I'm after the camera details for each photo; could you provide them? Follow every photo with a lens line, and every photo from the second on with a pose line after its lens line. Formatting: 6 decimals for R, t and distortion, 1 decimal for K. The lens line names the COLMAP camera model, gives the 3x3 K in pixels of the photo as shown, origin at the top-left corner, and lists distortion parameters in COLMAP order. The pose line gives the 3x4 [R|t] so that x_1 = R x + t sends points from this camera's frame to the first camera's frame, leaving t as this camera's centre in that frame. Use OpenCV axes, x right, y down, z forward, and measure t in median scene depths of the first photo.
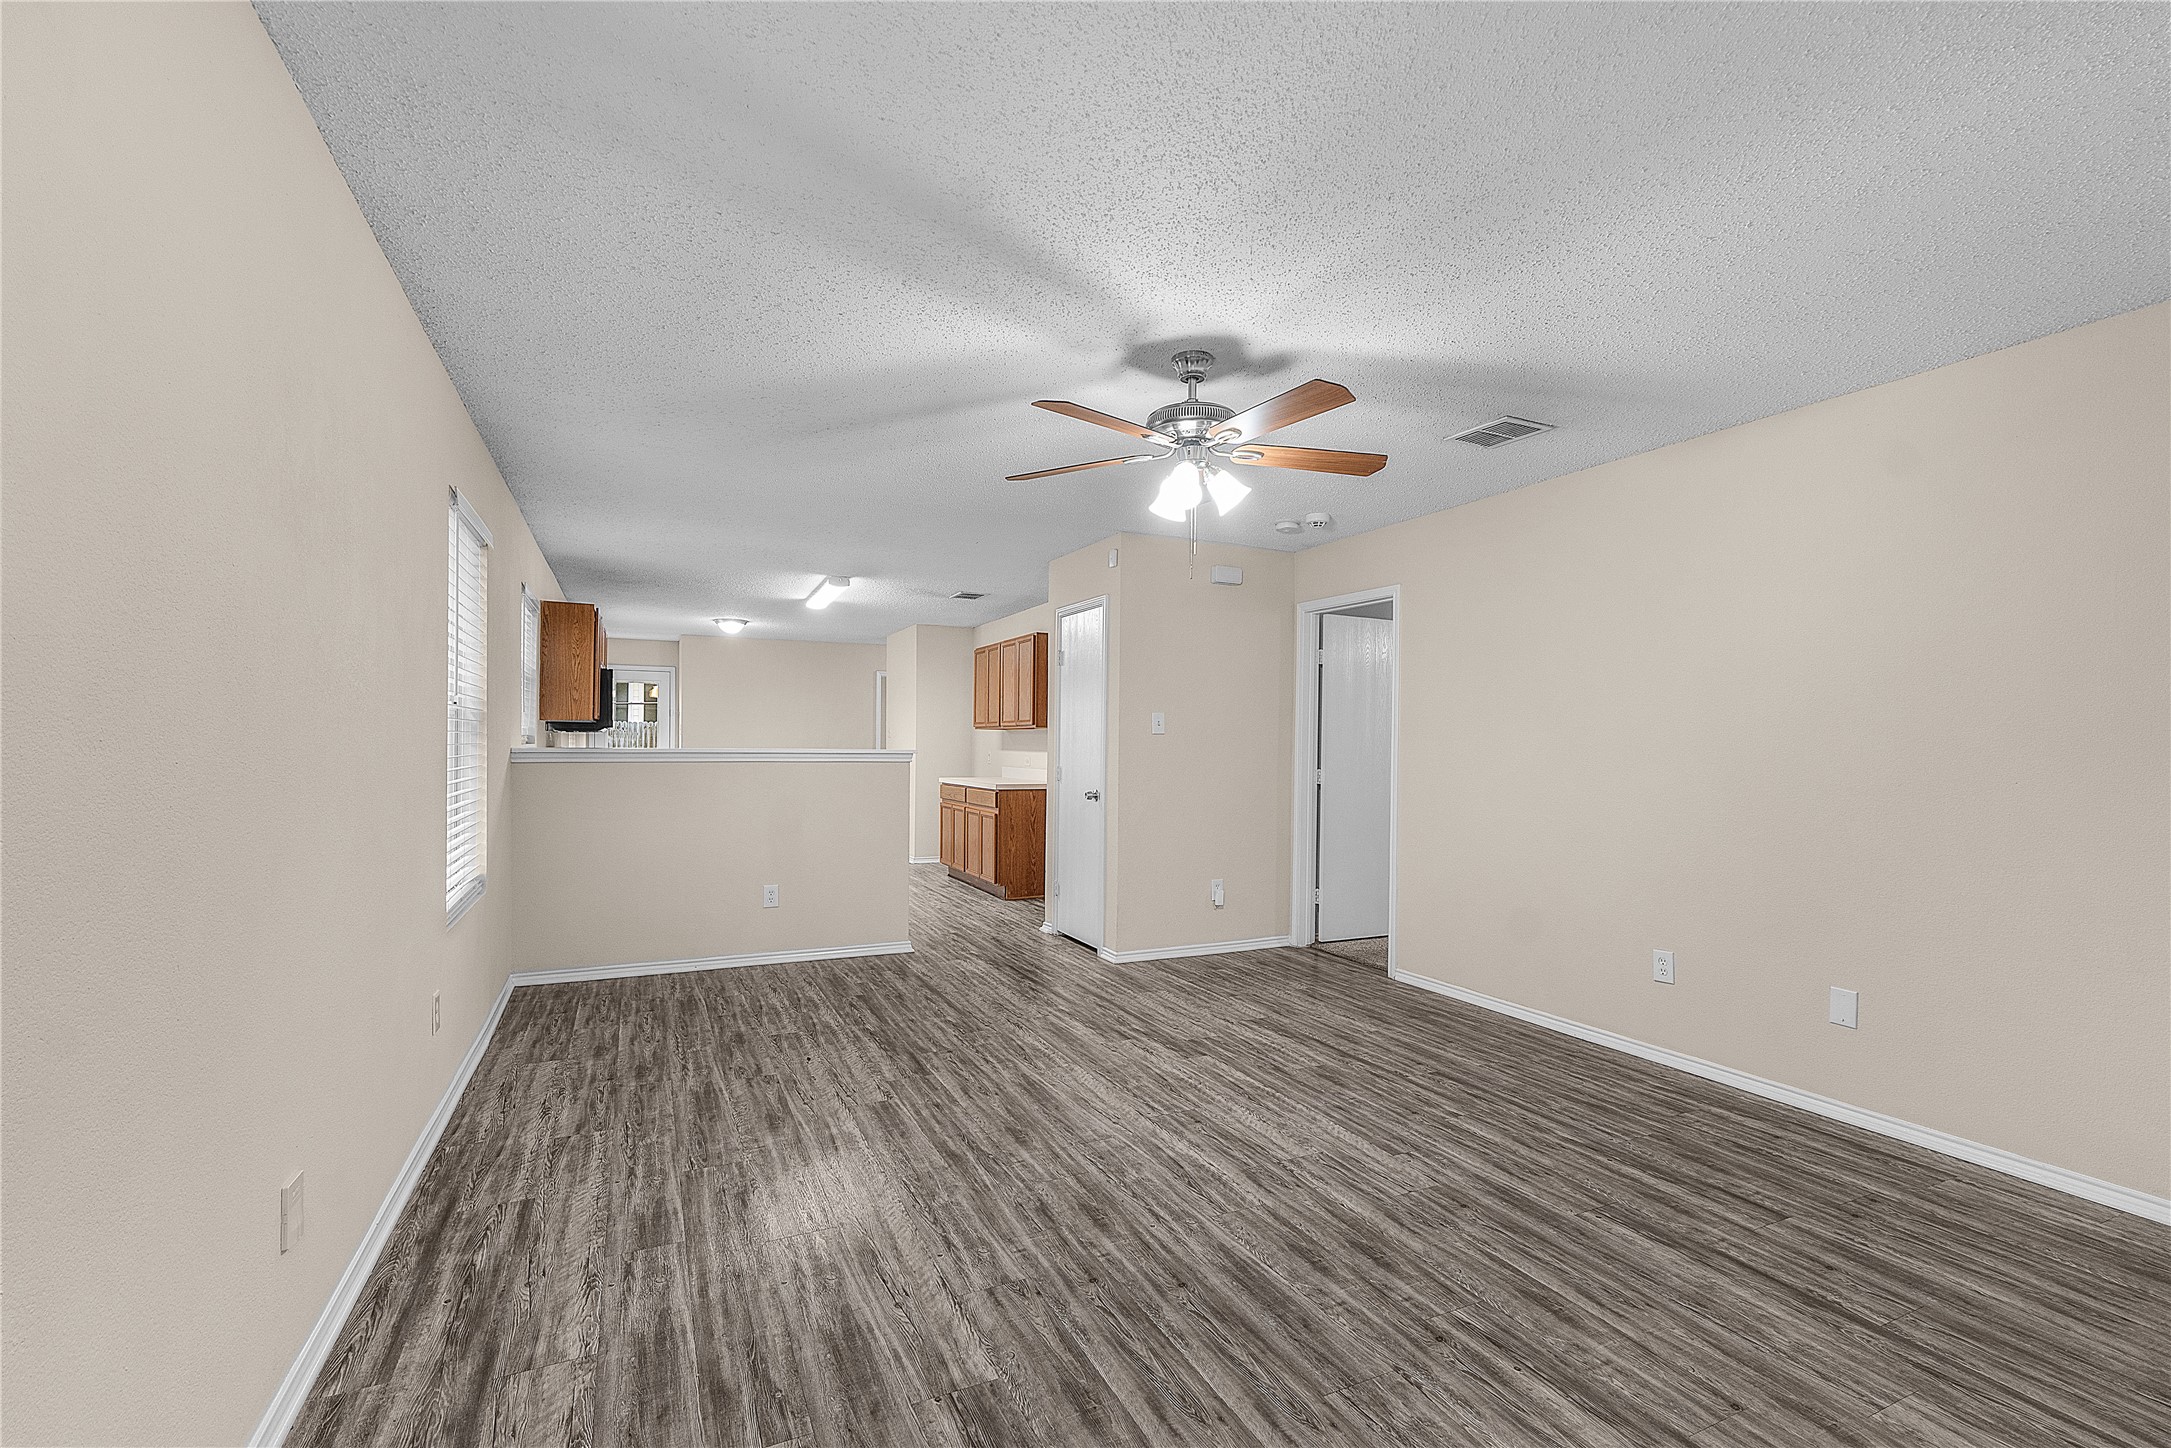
lens RADIAL K [[951.2, 0, 1084.1], [0, 951.2, 736.5], [0, 0, 1]] dist [0.002183, -0.000146]
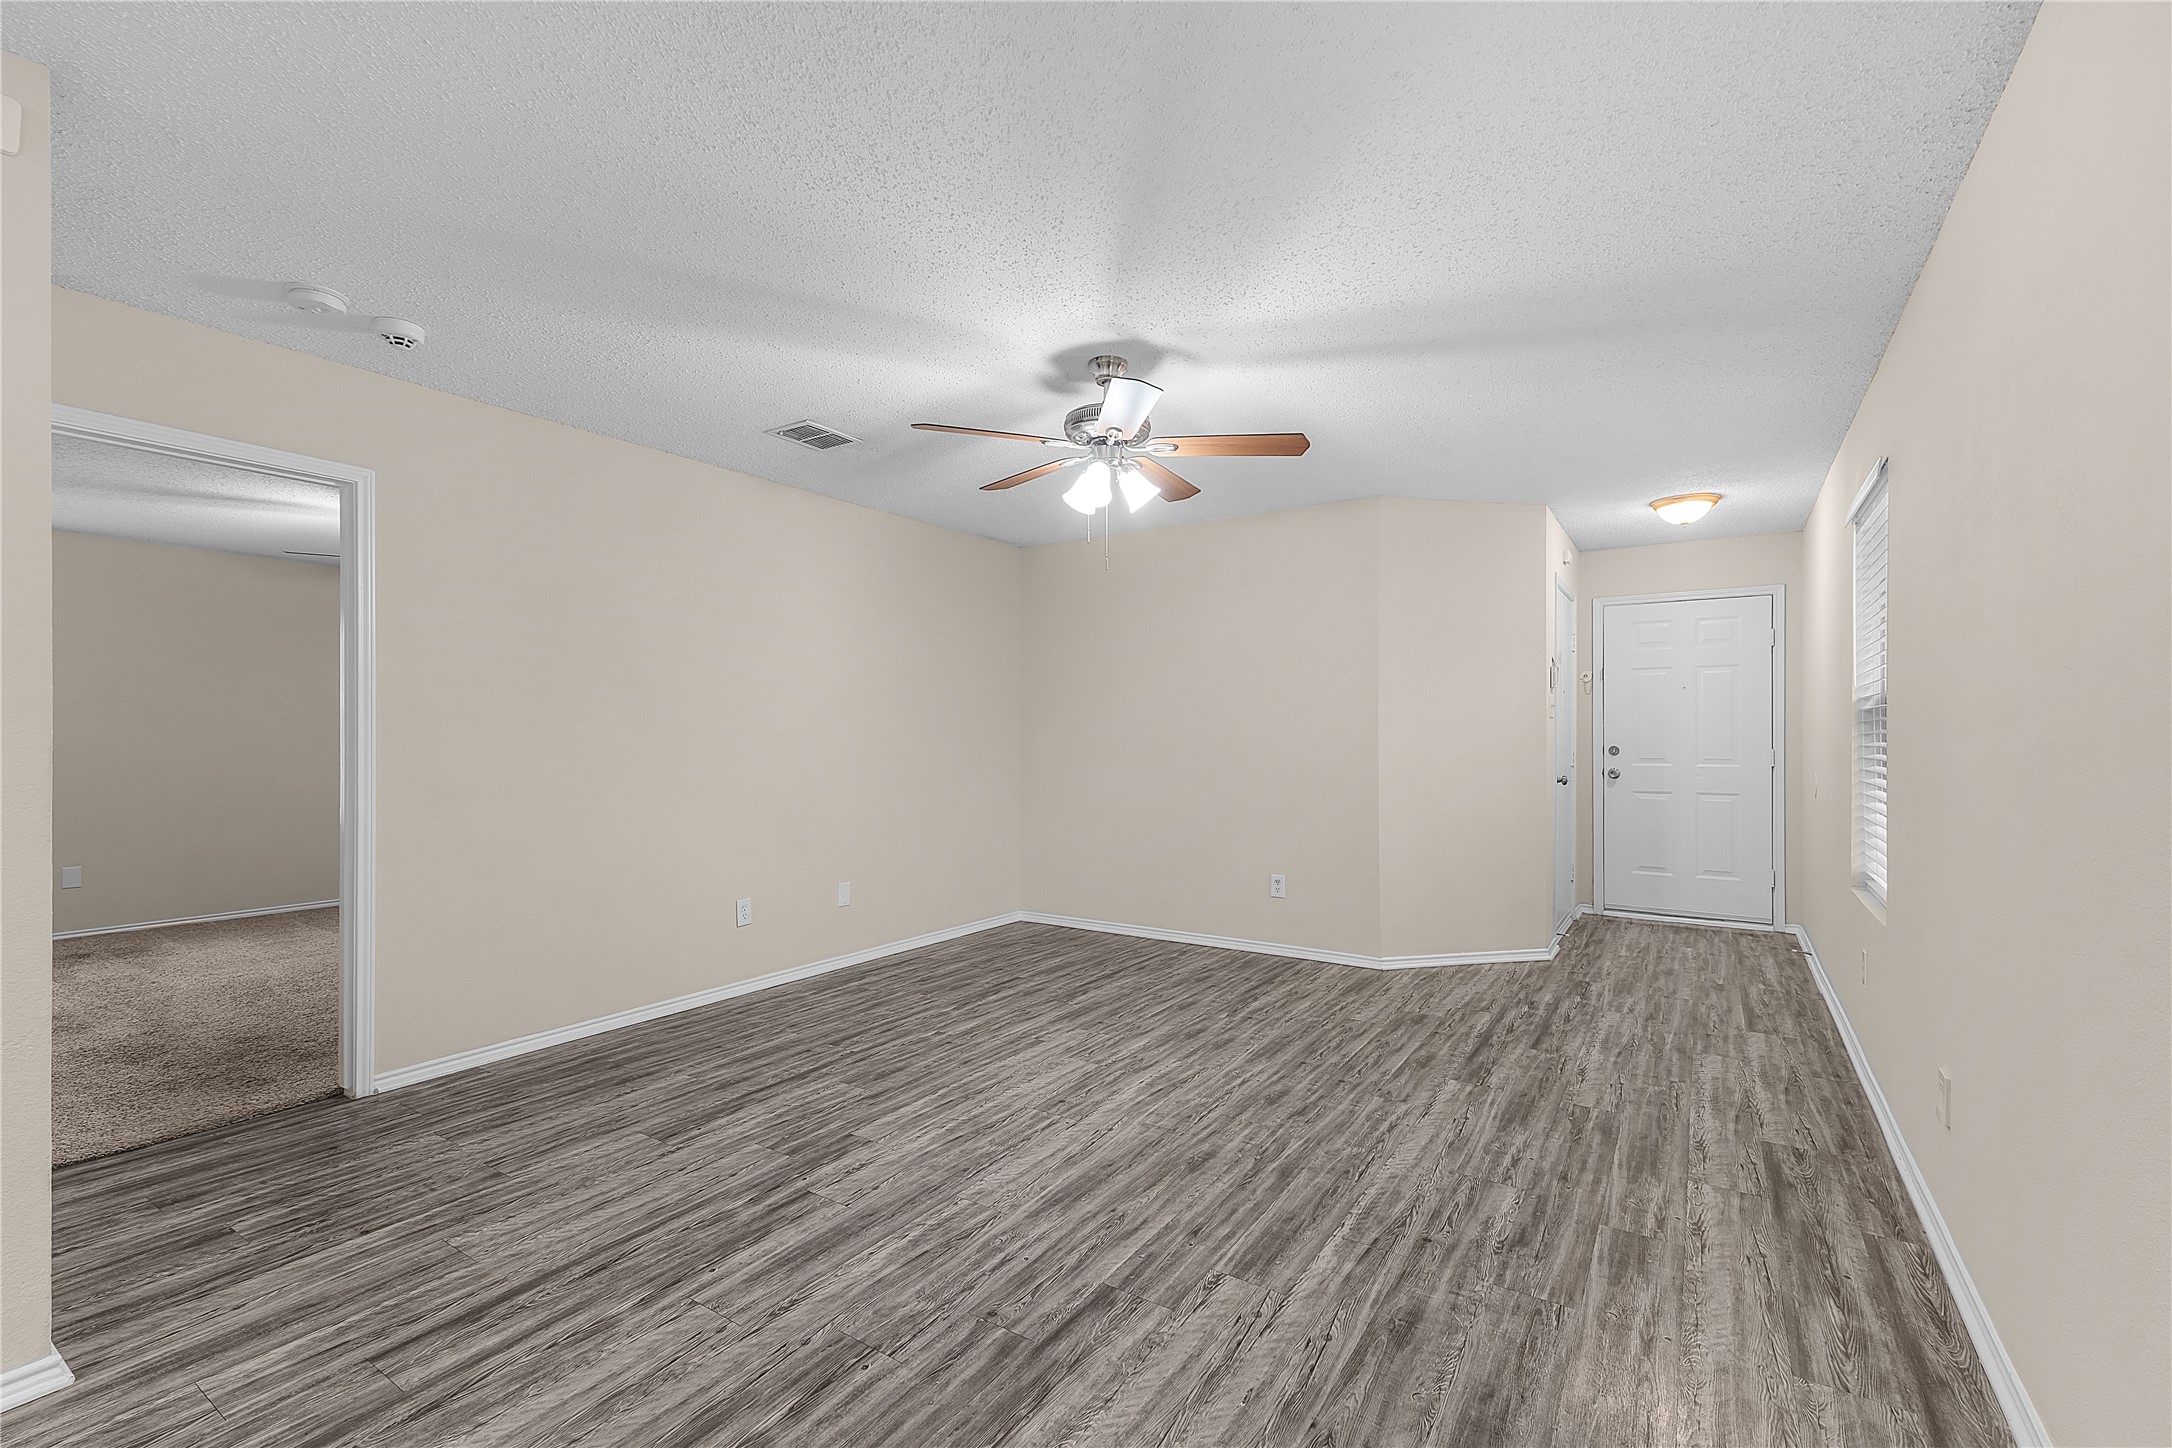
lens RADIAL K [[951.7, 0, 1085.1], [0, 951.7, 729.5], [0, 0, 1]] dist [0.002183, -0.000146]
pose [[-0.526114, -0.002985, 0.850409, -0.776939], [-0.011752, 0.999924, -0.003761, 0.016162], [-0.850333, -0.011972, -0.526109, 1.572464]]
